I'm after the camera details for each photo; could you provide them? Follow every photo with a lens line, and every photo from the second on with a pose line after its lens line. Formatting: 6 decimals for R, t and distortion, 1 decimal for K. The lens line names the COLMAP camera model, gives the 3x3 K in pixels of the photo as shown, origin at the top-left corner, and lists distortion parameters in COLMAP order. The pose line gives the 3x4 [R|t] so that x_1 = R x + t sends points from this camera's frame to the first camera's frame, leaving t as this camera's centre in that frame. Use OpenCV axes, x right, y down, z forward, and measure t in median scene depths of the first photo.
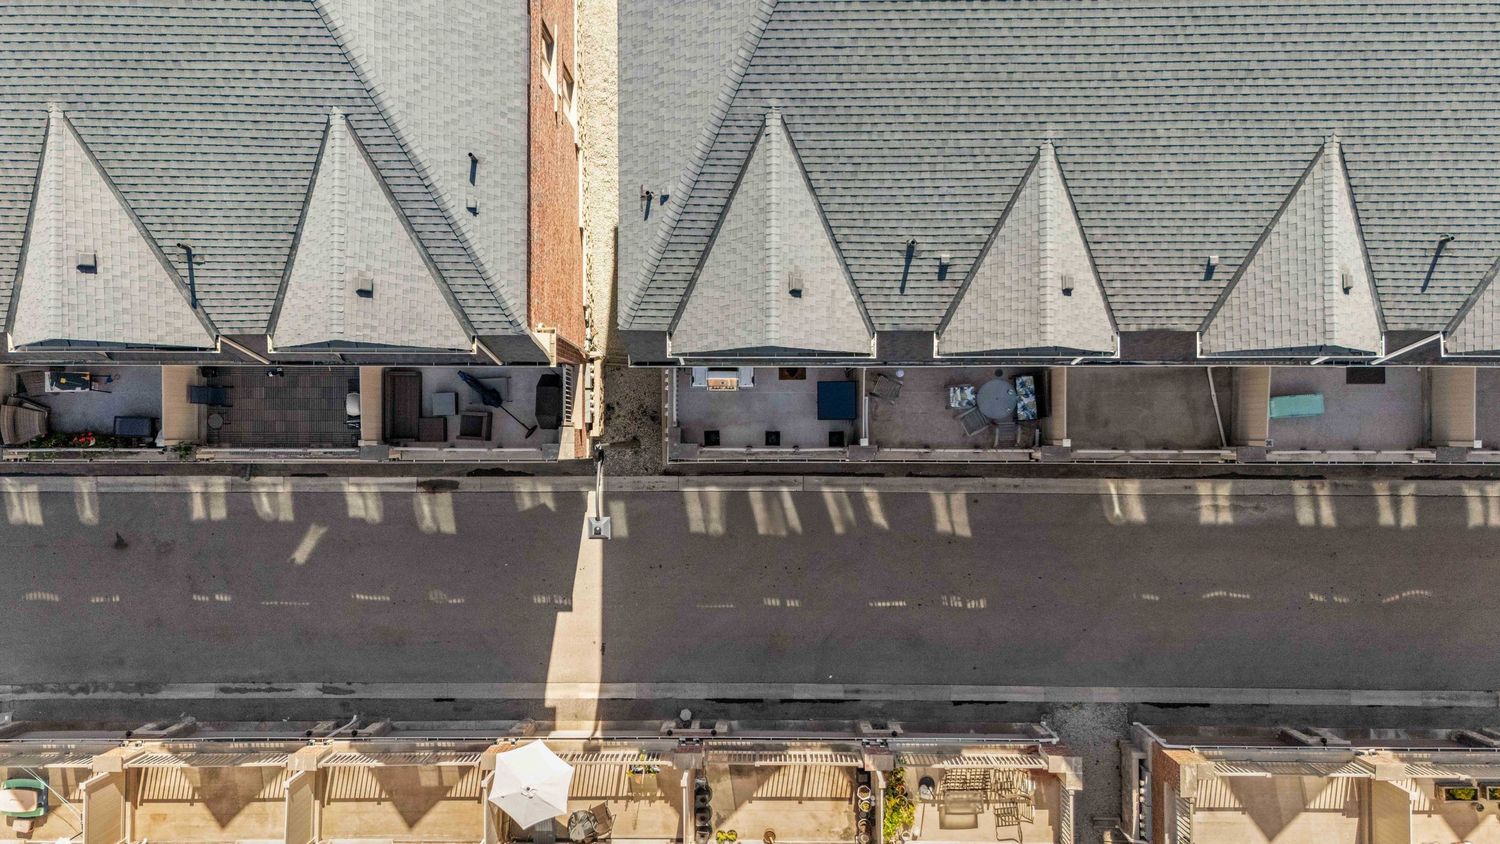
lens RADIAL K [[1187.9, 0, 753.8], [0, 1187.9, 420.6], [0, 0, 1]] dist [0.025866, -0.001975]
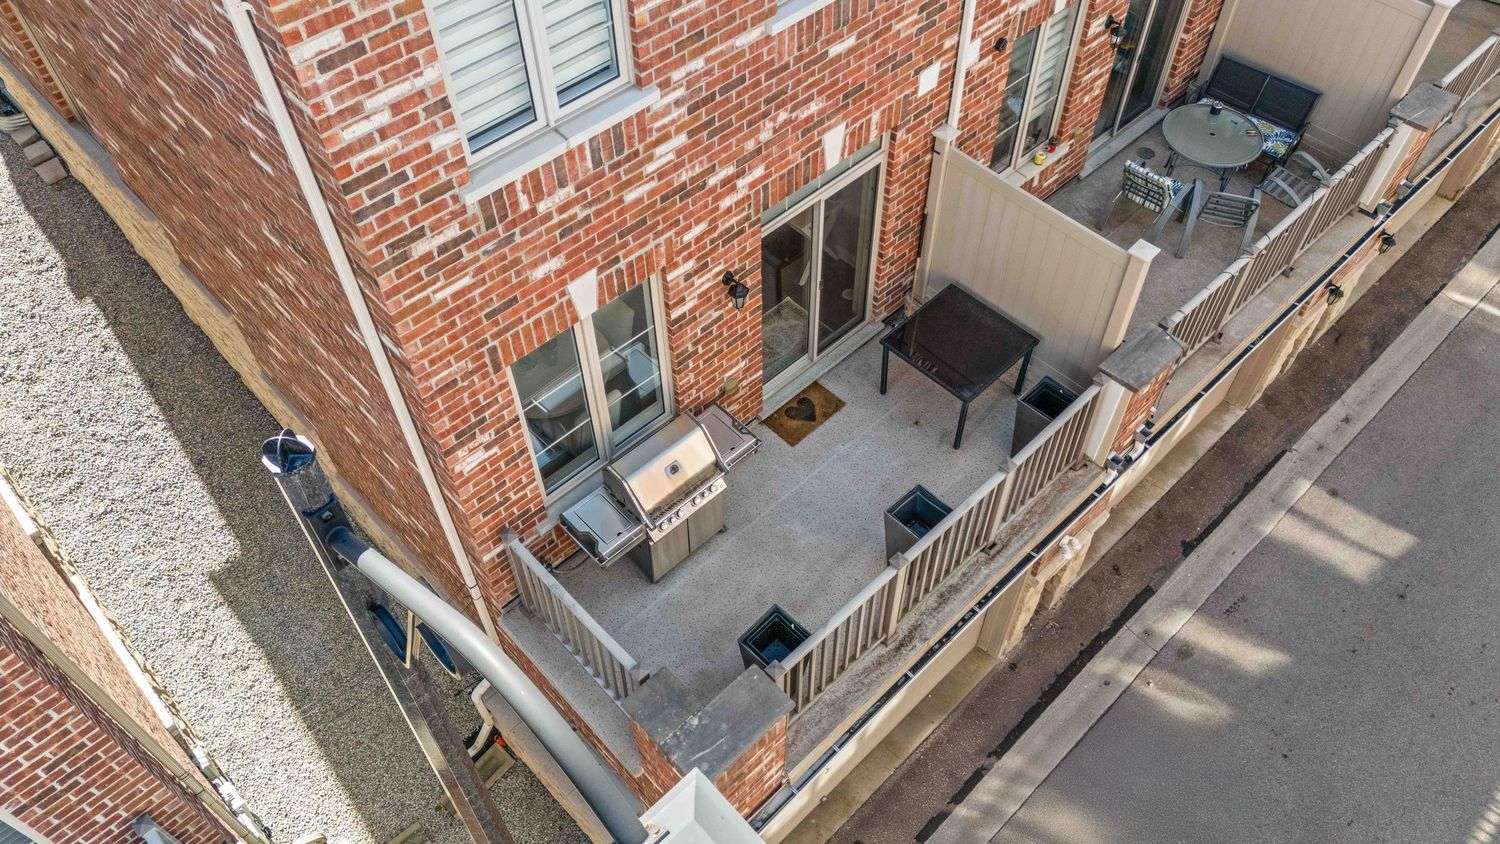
lens RADIAL K [[1103.2, 0, 747.7], [0, 1103.2, 417.0], [0, 0, 1]] dist [0.066636, -0.074636]
pose [[0.725846, -0.541729, 0.423882, -0.128070], [0.687748, 0.560597, -0.461230, 0.102073], [0.012235, 0.626307, 0.779481, 0.739756]]
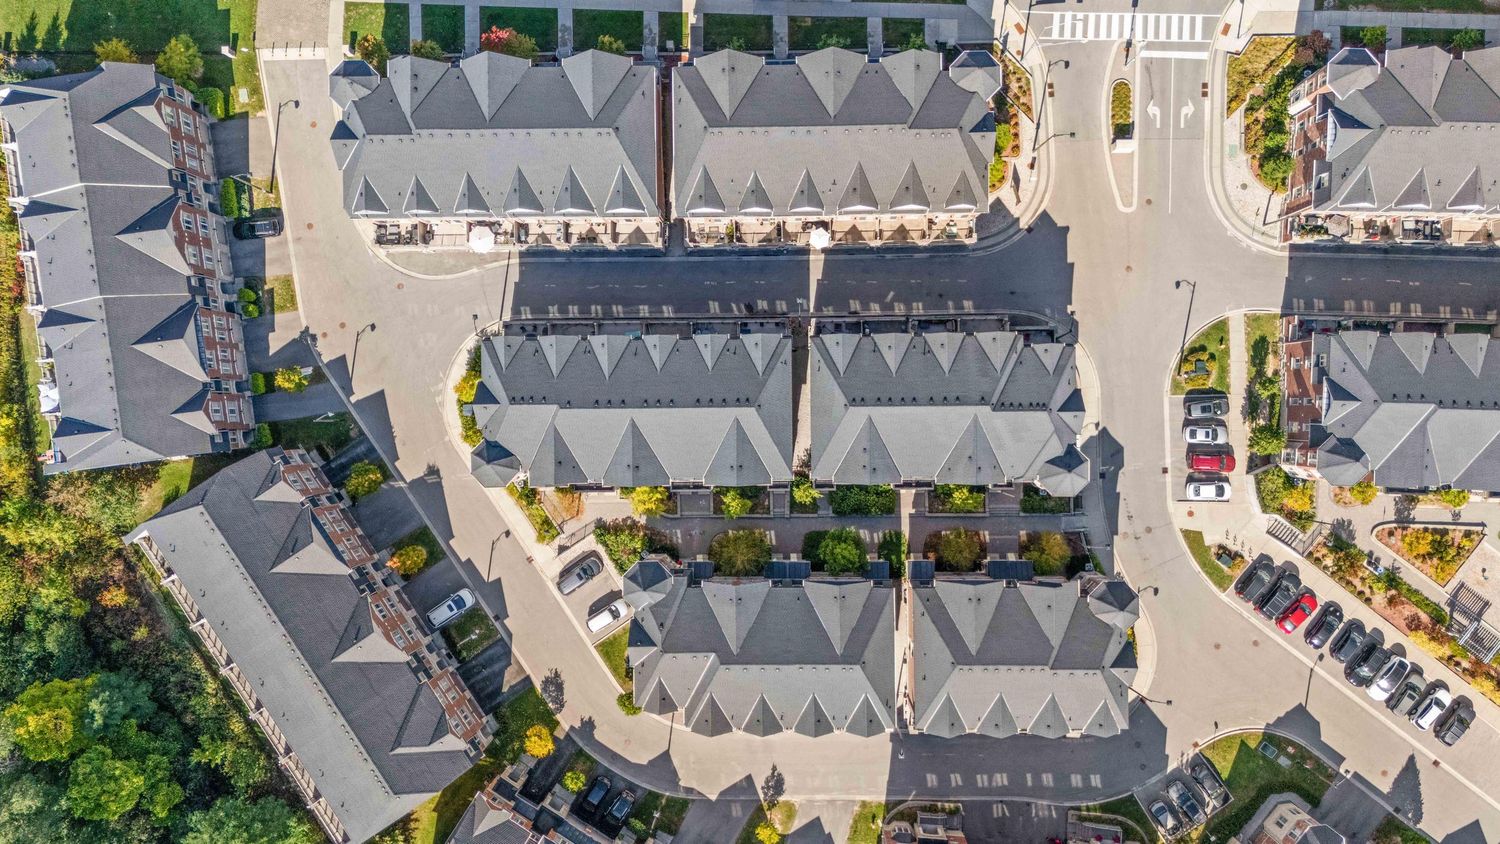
lens RADIAL K [[1141.4, 0, 755.3], [0, 1141.4, 423.3], [0, 0, 1]] dist [0.068033, -0.078919]
pose [[-0.999258, 0.010411, 0.037089, -0.098147], [-0.010205, -0.999931, 0.005741, -0.333903], [0.037146, 0.005359, 0.999295, -2.784399]]
